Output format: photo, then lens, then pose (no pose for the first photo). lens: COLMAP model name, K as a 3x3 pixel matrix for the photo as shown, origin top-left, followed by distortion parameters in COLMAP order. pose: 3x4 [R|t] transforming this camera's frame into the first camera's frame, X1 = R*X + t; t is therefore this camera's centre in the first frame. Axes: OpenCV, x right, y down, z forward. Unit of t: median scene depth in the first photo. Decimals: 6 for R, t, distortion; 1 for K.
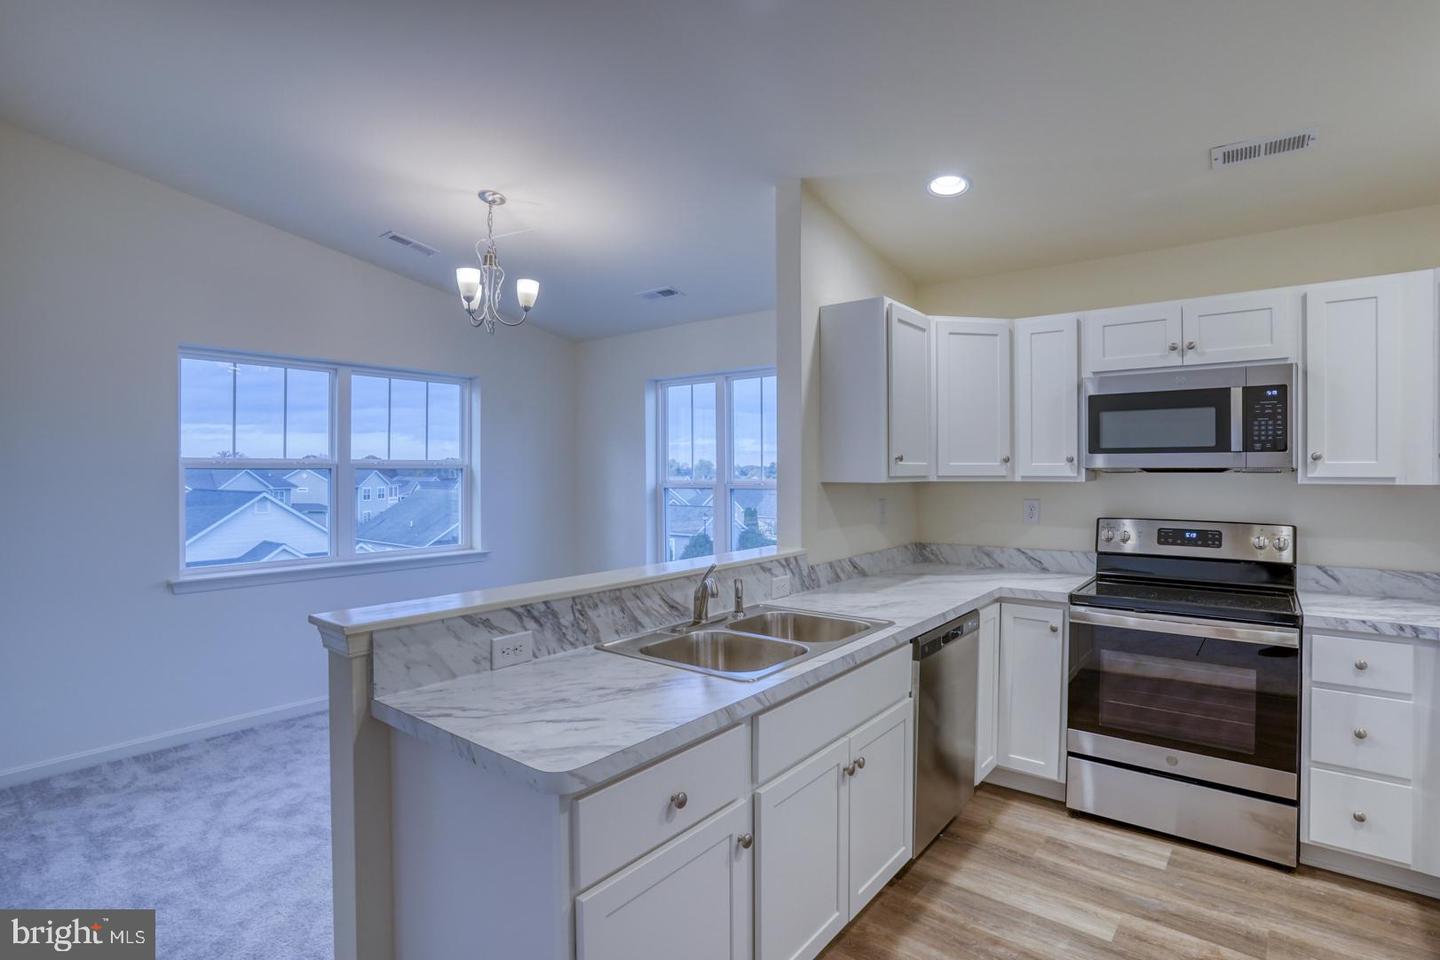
lens RADIAL K [[716.4, 0, 745.8], [0, 716.4, 469.7], [0, 0, 1]] dist [-0.069033, 0.030682]
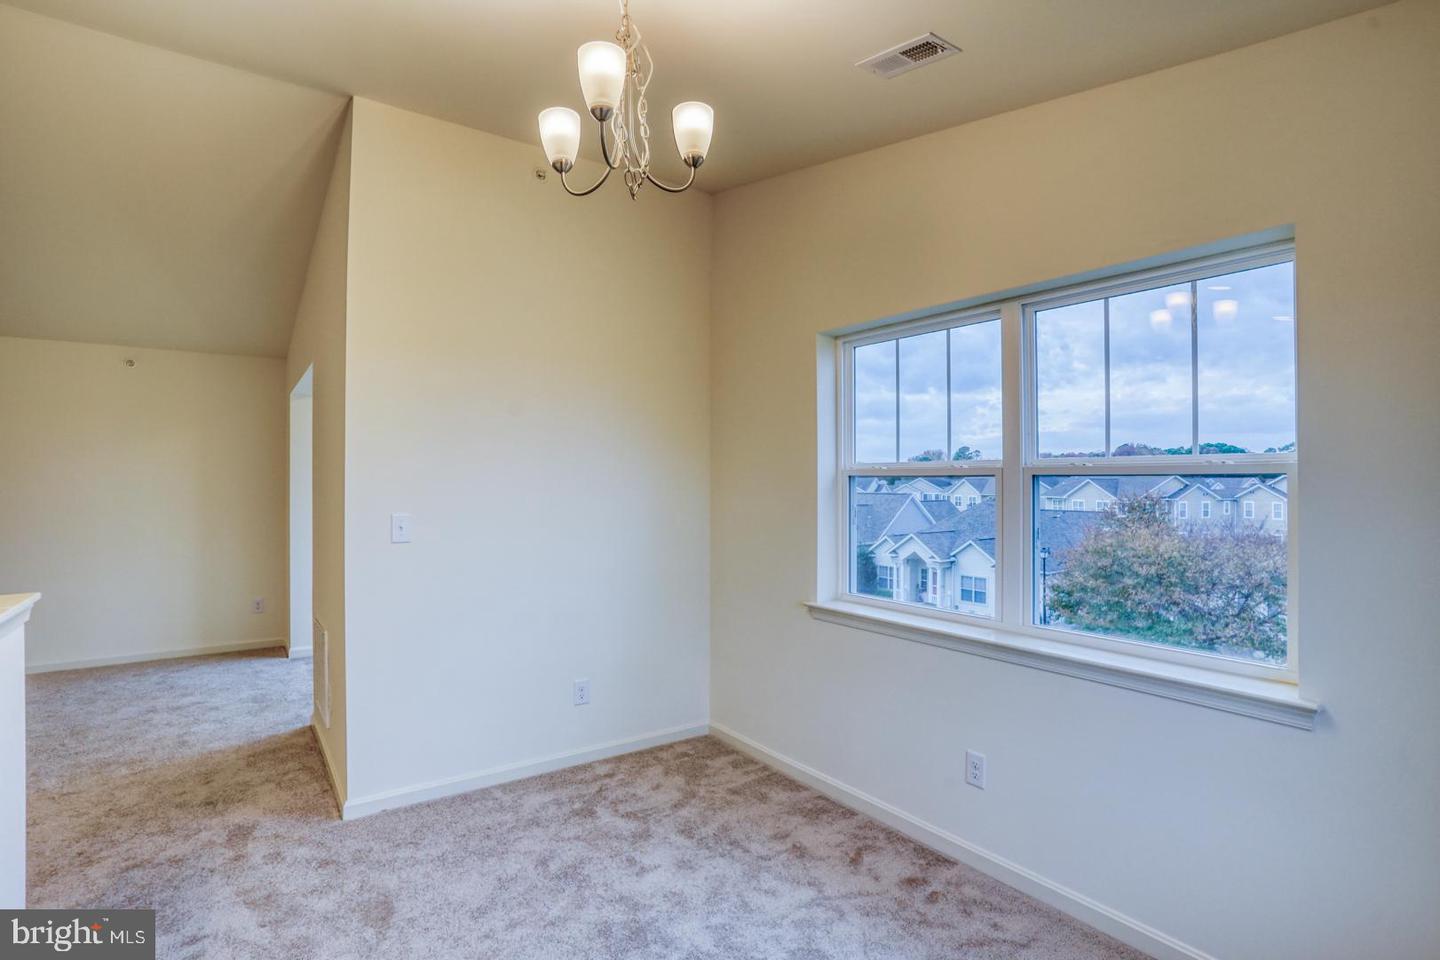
lens RADIAL K [[716.4, 0, 699.9], [0, 716.4, 474.3], [0, 0, 1]] dist [-0.069033, 0.030682]
pose [[-0.310906, -0.006169, -0.950421, 0.114211], [0.001132, 0.999976, -0.006861, -0.001420], [0.950440, -0.003209, -0.310892, 1.342045]]
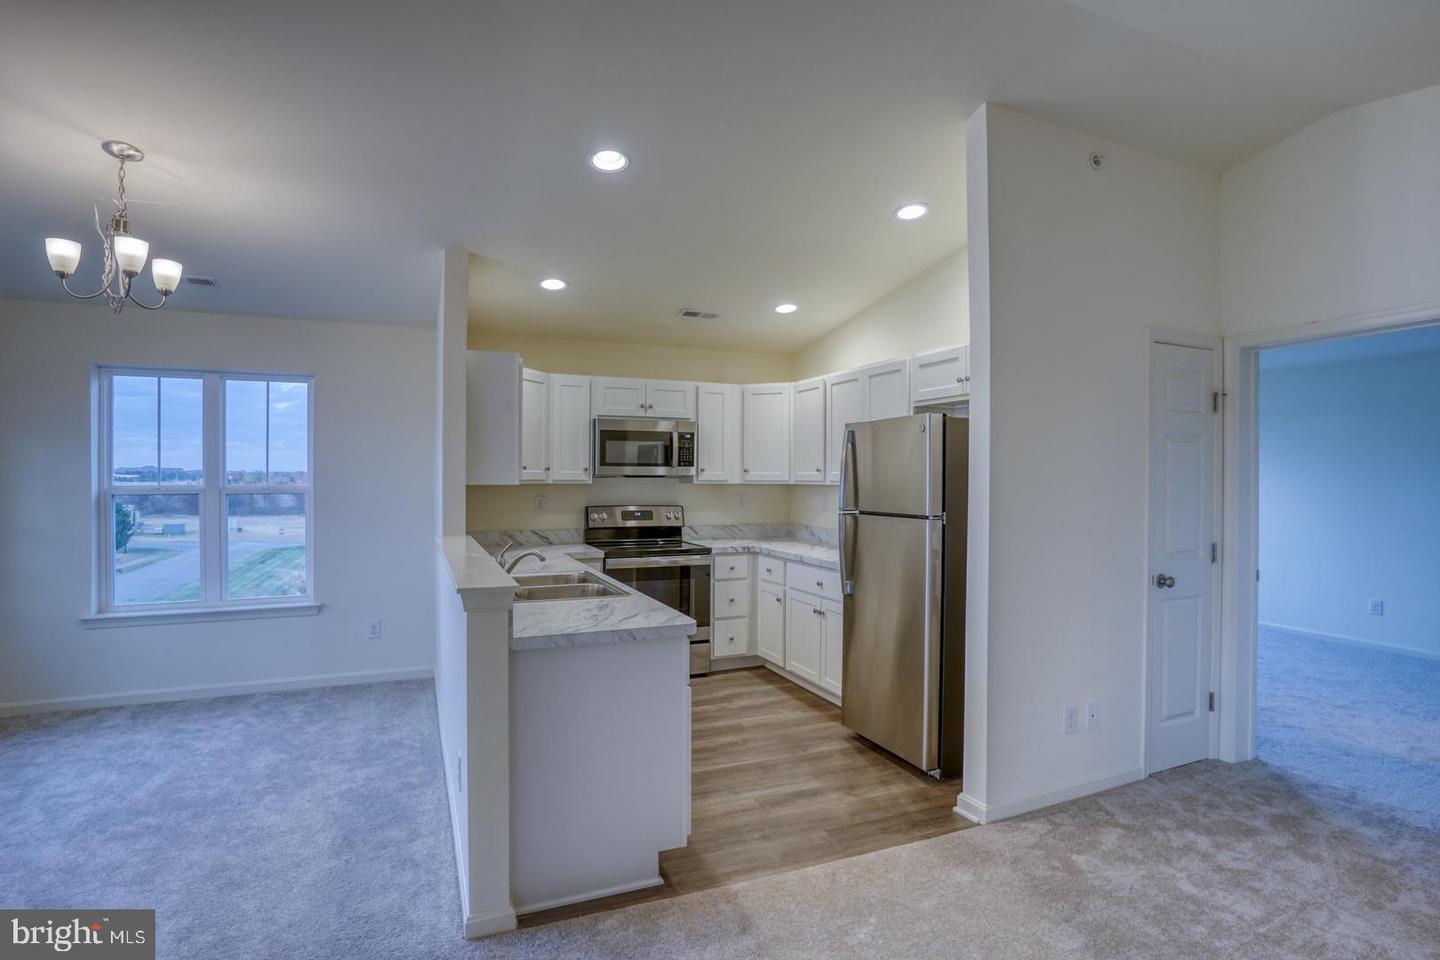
lens RADIAL K [[716.4, 0, 709.0], [0, 716.4, 480.7], [0, 0, 1]] dist [-0.069033, 0.030682]
pose [[0.498492, -0.003118, 0.866889, -0.803533], [-0.006036, 0.999957, 0.007067, -0.001973], [-0.866874, -0.008756, 0.498451, -0.027349]]
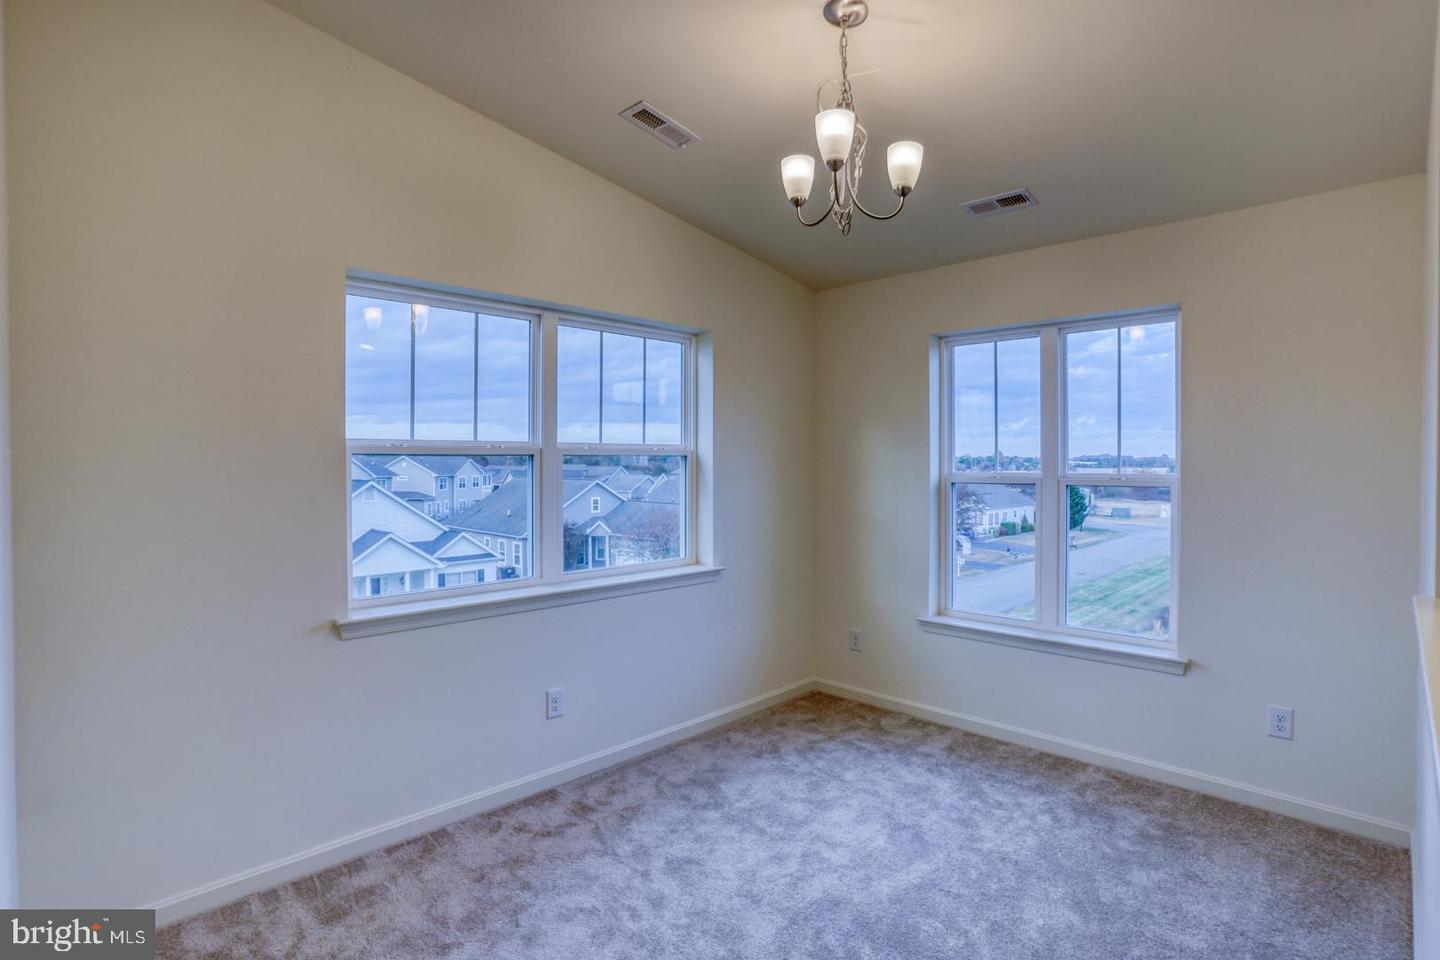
lens RADIAL K [[716.4, 0, 750.5], [0, 716.4, 468.6], [0, 0, 1]] dist [-0.069033, 0.030682]
pose [[0.994735, 0.002957, -0.102442, -0.418540], [-0.001637, 0.999915, 0.012968, 0.003483], [0.102472, -0.012733, 0.994654, 0.423795]]
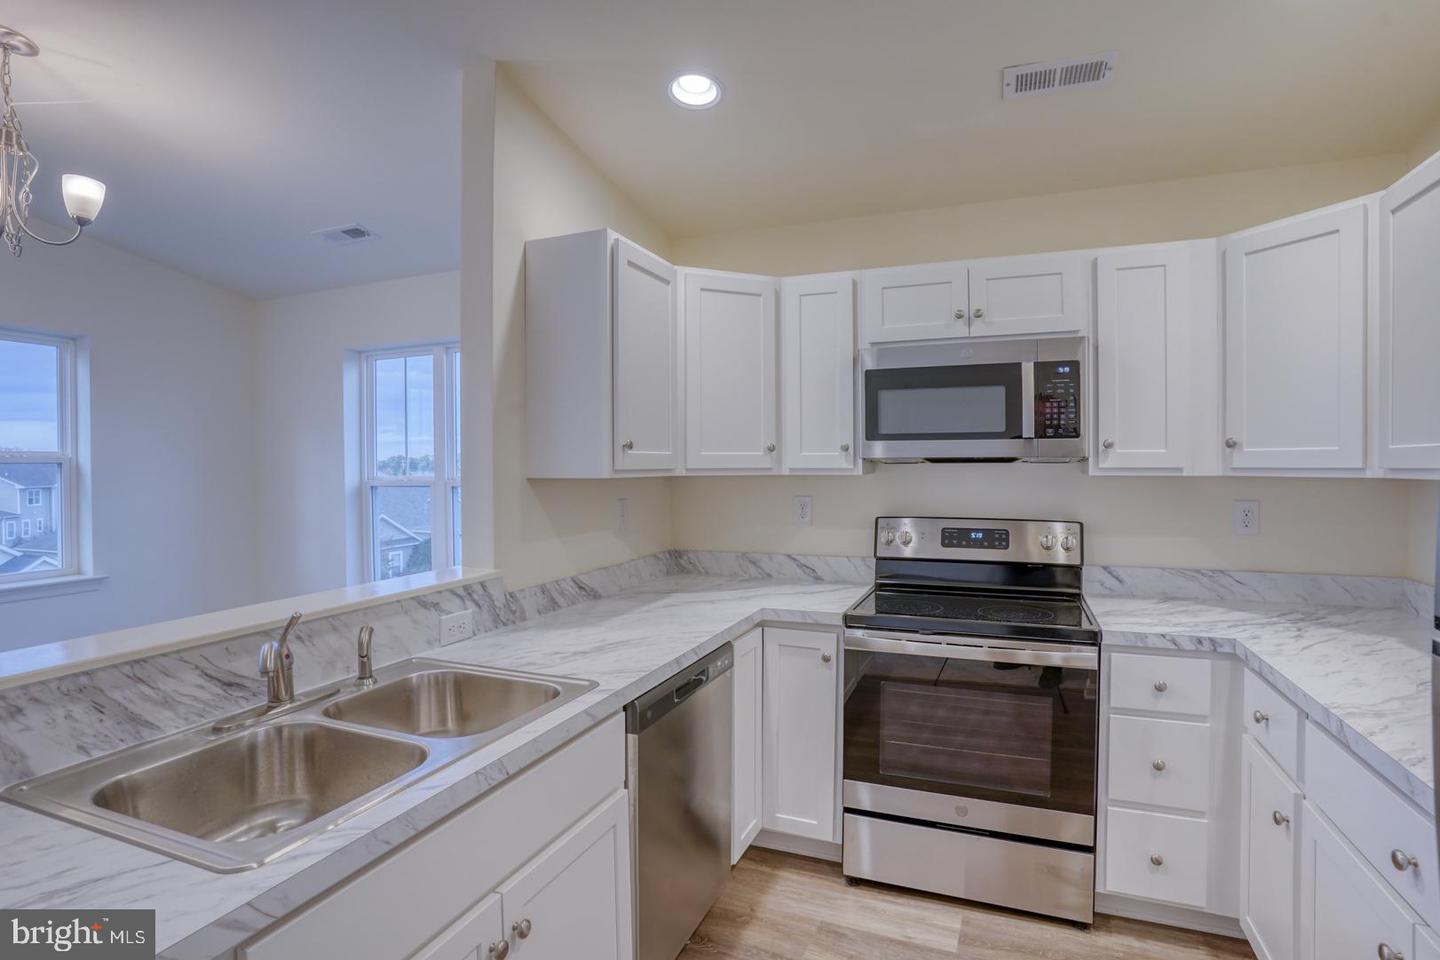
lens RADIAL K [[716.4, 0, 742.4], [0, 716.4, 466.5], [0, 0, 1]] dist [-0.069033, 0.030682]
pose [[0.962576, -0.004889, 0.270966, 0.120892], [0.003860, 0.999983, 0.004328, 0.003219], [-0.270983, -0.003120, 0.962579, 0.234782]]
